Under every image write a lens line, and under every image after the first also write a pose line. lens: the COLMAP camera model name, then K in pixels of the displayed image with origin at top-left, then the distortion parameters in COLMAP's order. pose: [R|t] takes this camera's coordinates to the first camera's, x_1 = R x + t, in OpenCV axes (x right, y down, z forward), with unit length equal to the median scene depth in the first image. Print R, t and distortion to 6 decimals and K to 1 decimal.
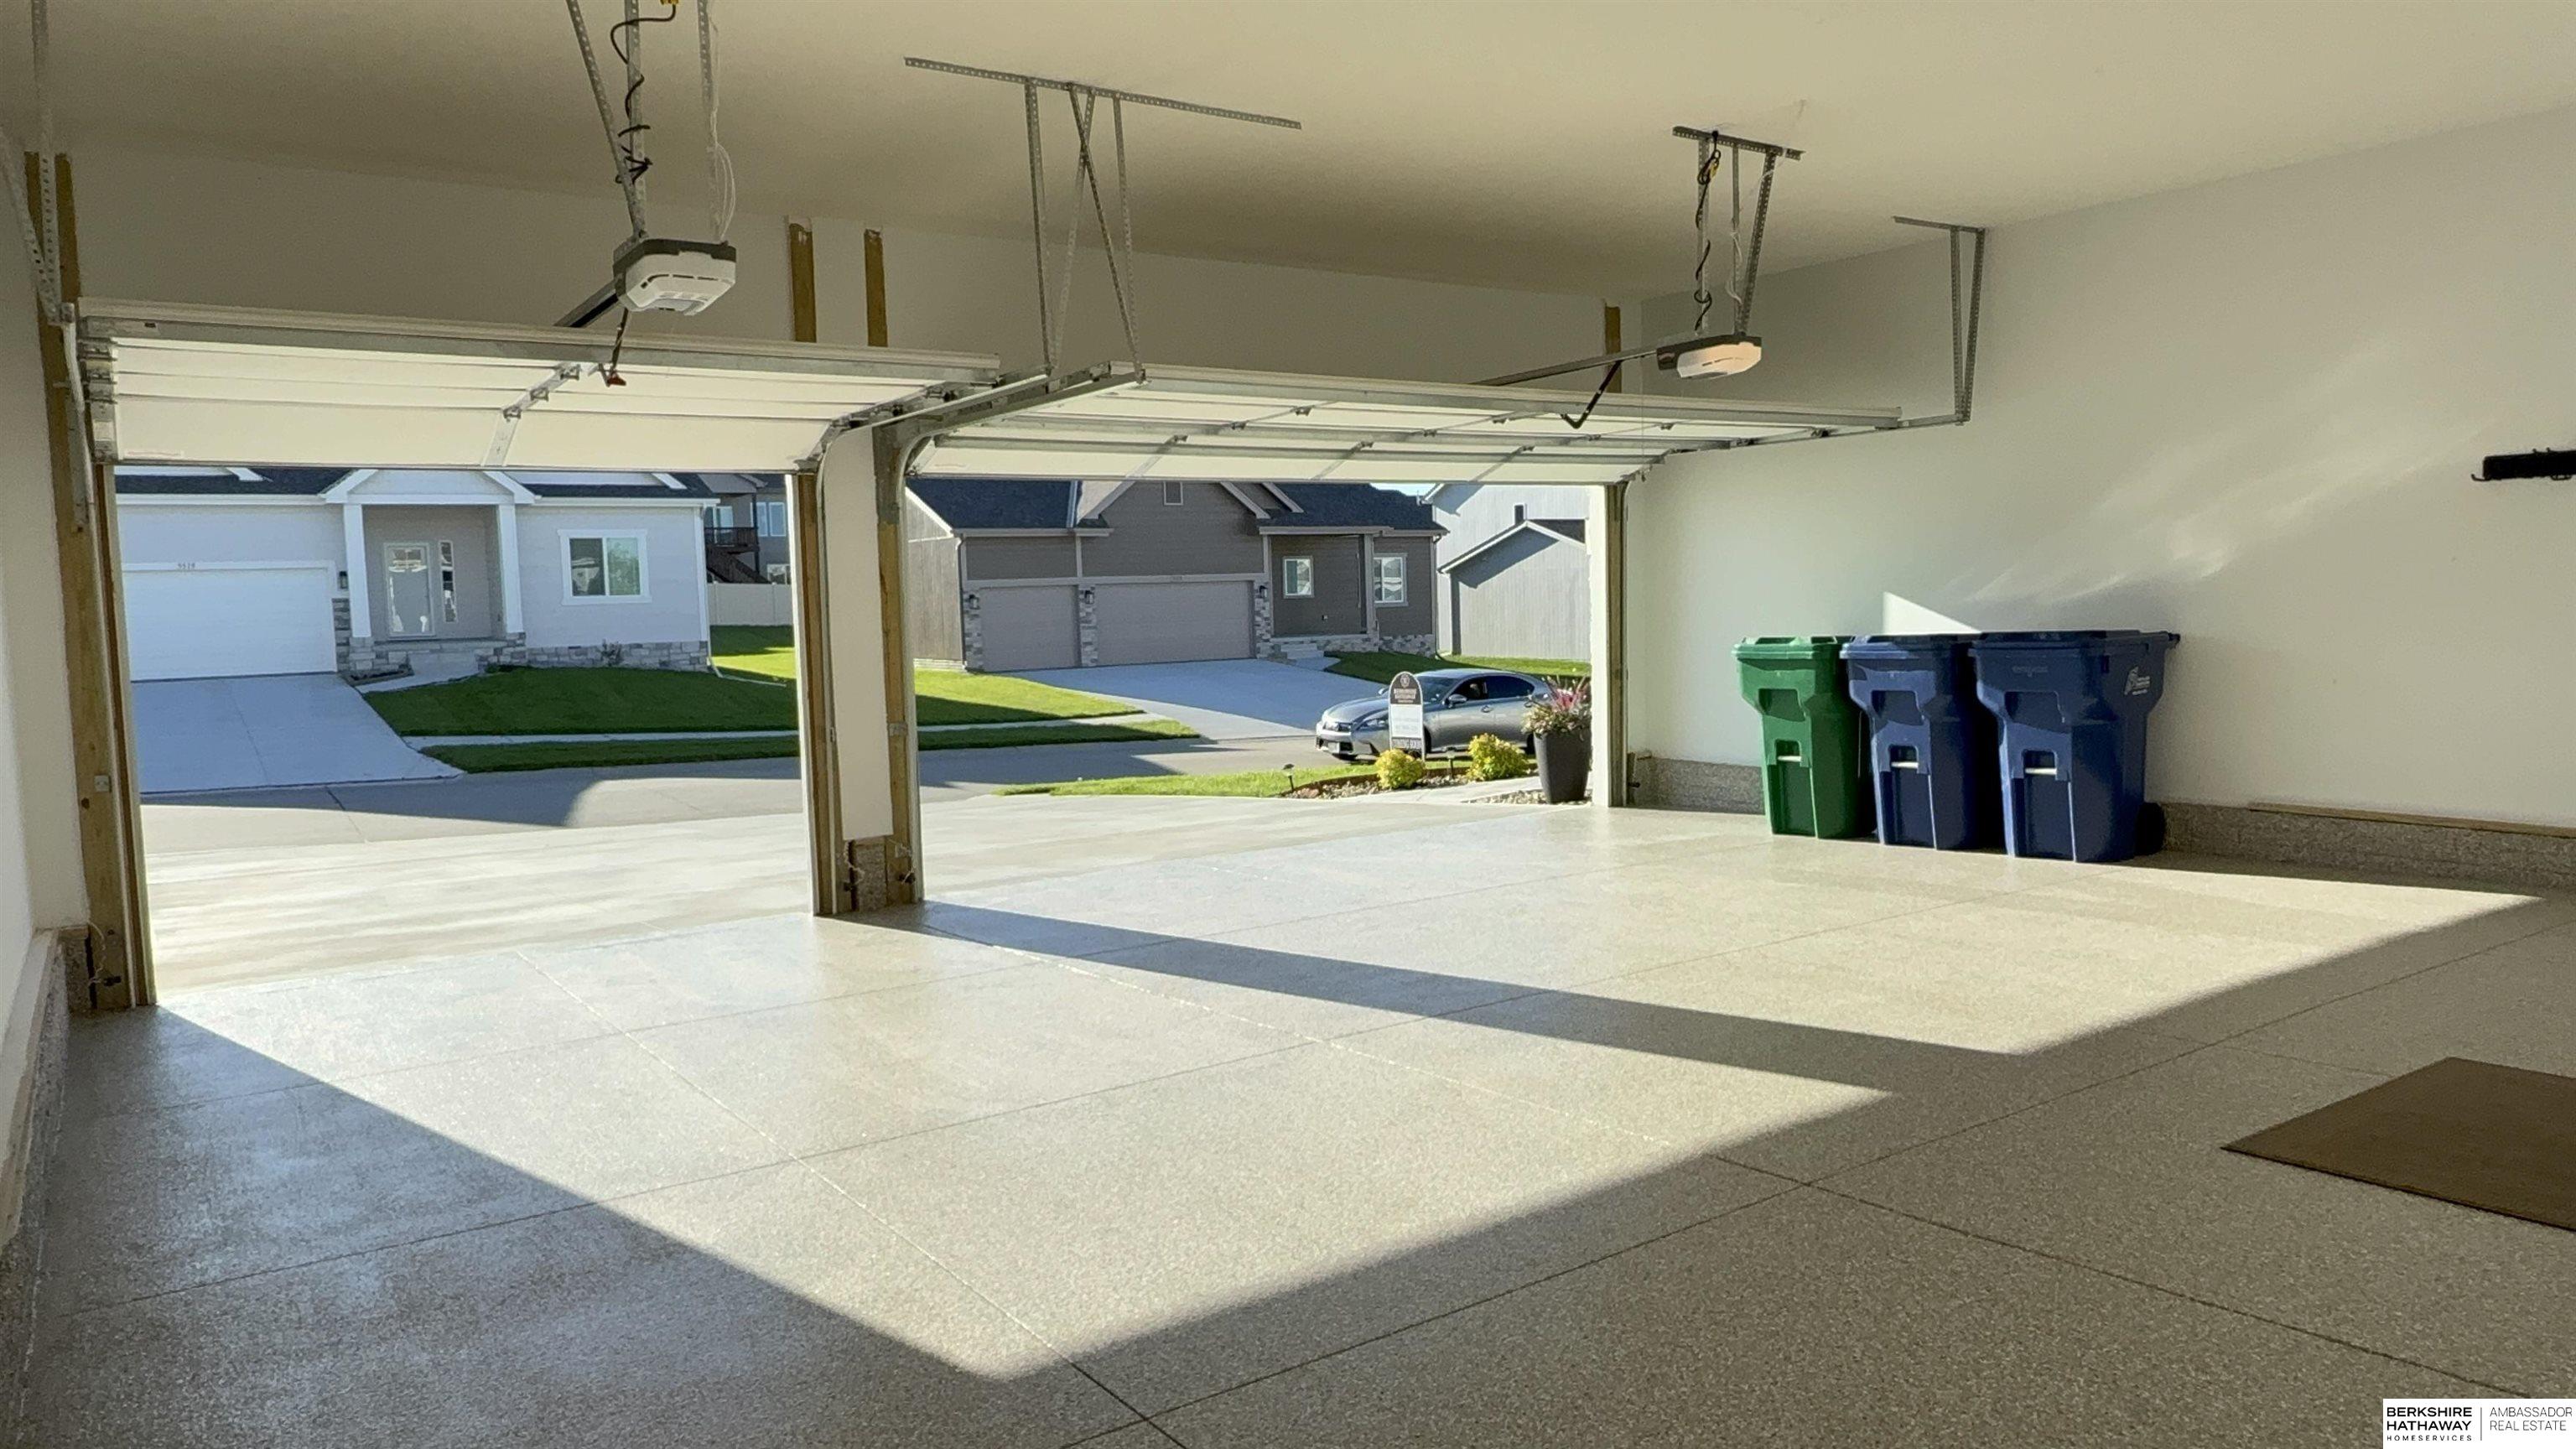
lens RADIAL K [[1707.0, 0, 1284.4], [0, 1707.0, 723.4], [0, 0, 1]] dist [-0.007155, -0.001105]
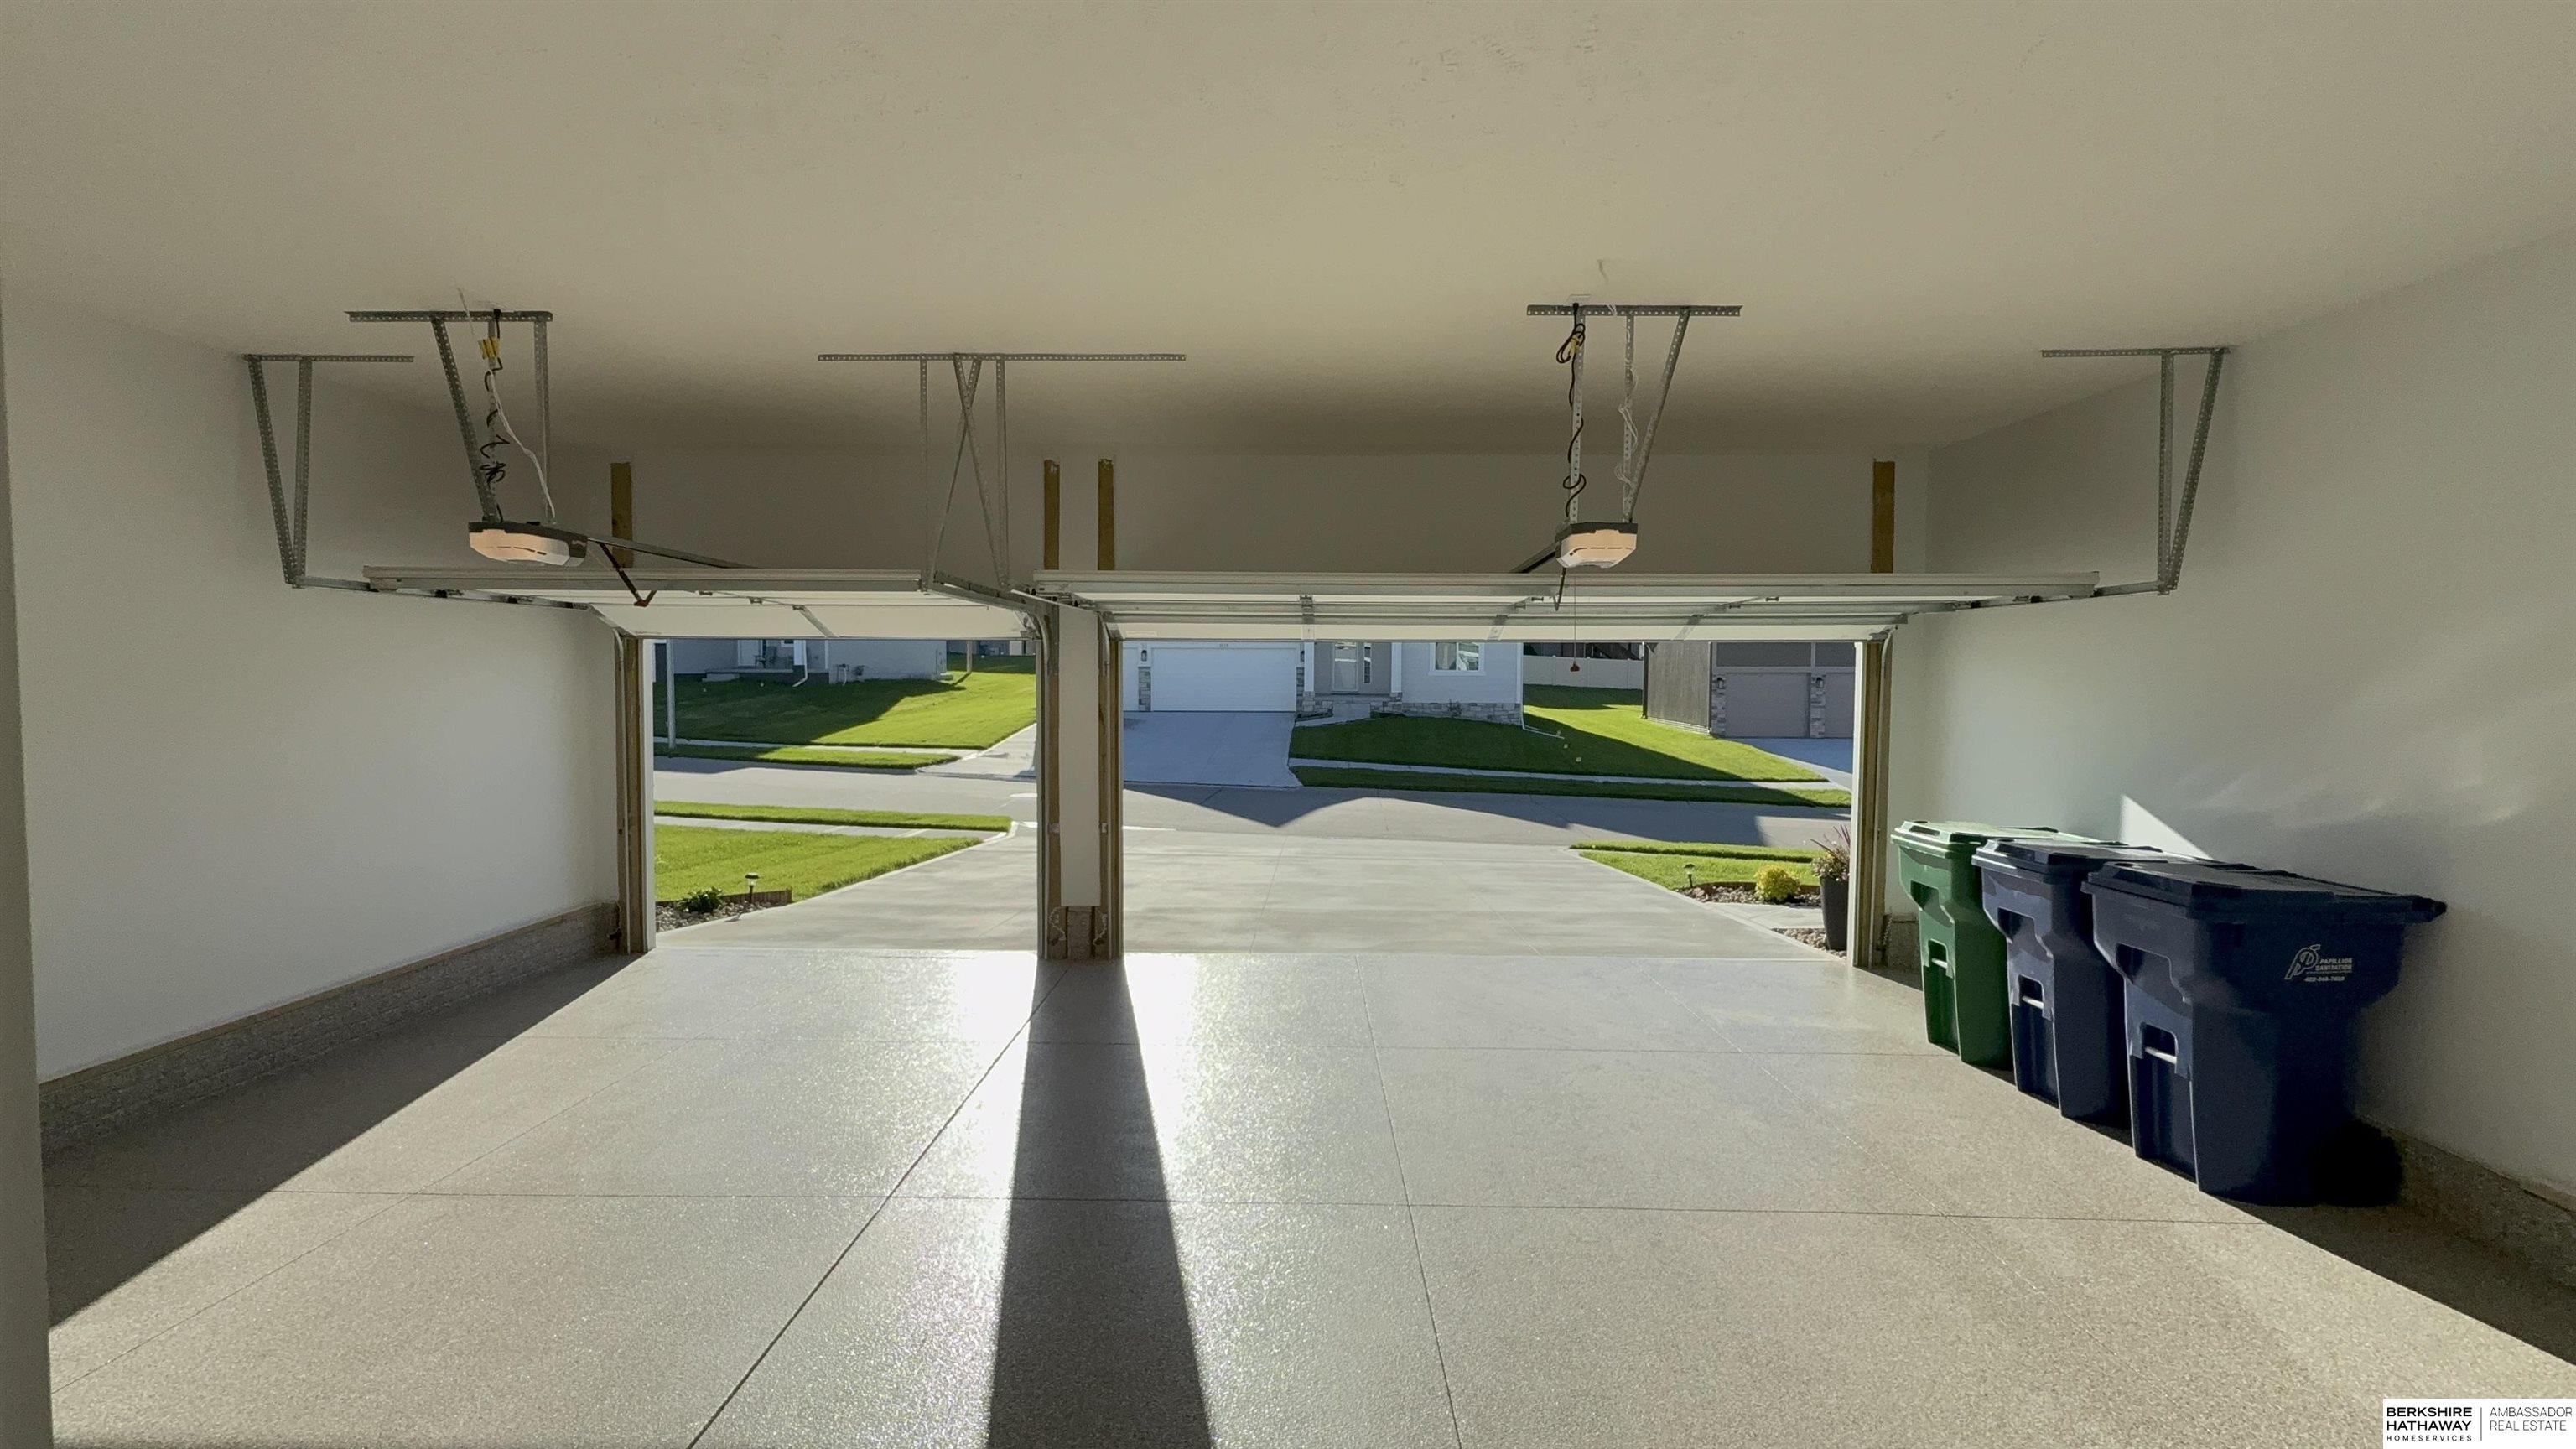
lens RADIAL K [[1172.3, 0, 1288.6], [0, 1172.3, 721.3], [0, 0, 1]] dist [-0.001789, 0.001227]
pose [[0.804198, 0.061388, -0.591183, 0.393222], [-0.074277, 0.997235, 0.002511, -0.085607], [0.589702, 0.041892, 0.806533, 0.310221]]
